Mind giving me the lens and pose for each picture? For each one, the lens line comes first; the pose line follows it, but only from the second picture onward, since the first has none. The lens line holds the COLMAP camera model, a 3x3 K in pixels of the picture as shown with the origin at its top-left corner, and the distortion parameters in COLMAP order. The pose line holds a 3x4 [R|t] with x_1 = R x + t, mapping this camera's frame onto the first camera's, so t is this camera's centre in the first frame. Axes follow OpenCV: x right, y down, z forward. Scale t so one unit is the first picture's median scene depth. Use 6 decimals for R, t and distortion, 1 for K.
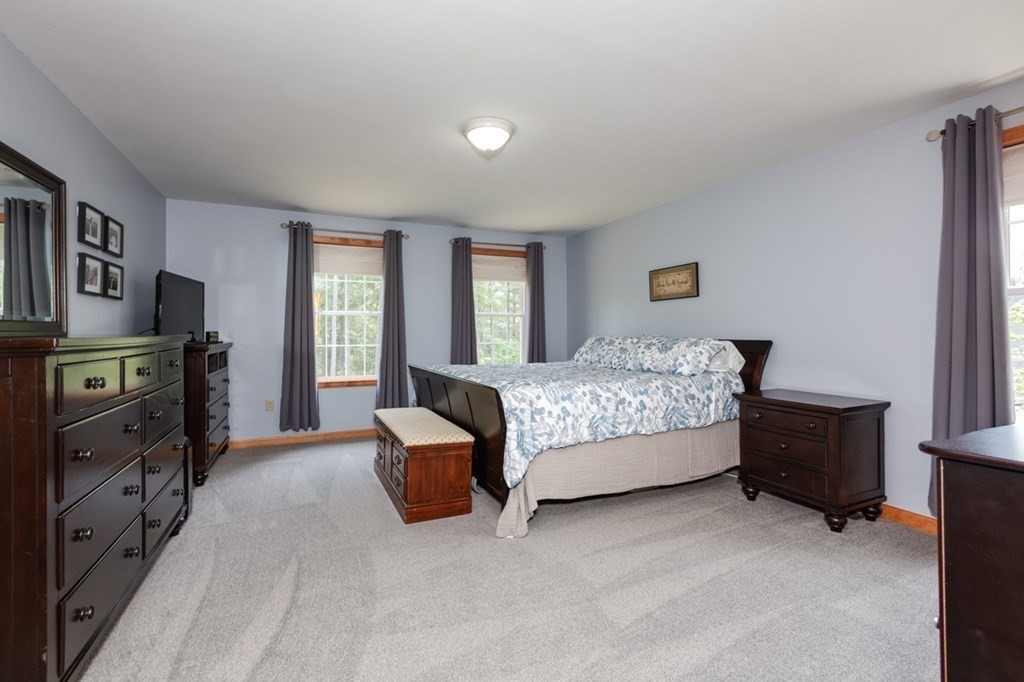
lens RADIAL K [[461.8, 0, 509.7], [0, 461.8, 335.5], [0, 0, 1]] dist [0.001768, 0.000791]
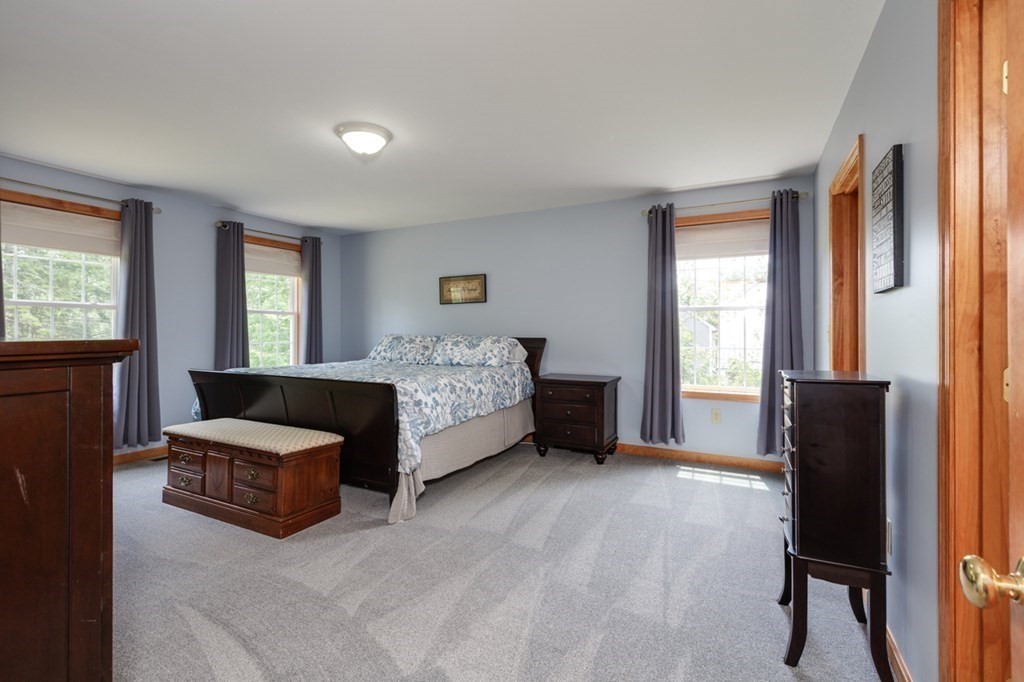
lens RADIAL K [[461.8, 0, 511.8], [0, 461.8, 336.3], [0, 0, 1]] dist [0.001768, 0.000791]
pose [[0.791351, -0.004196, 0.611348, -0.395283], [0.001730, 0.999988, 0.004625, -0.000360], [-0.611360, -0.002602, 0.791349, -0.011063]]
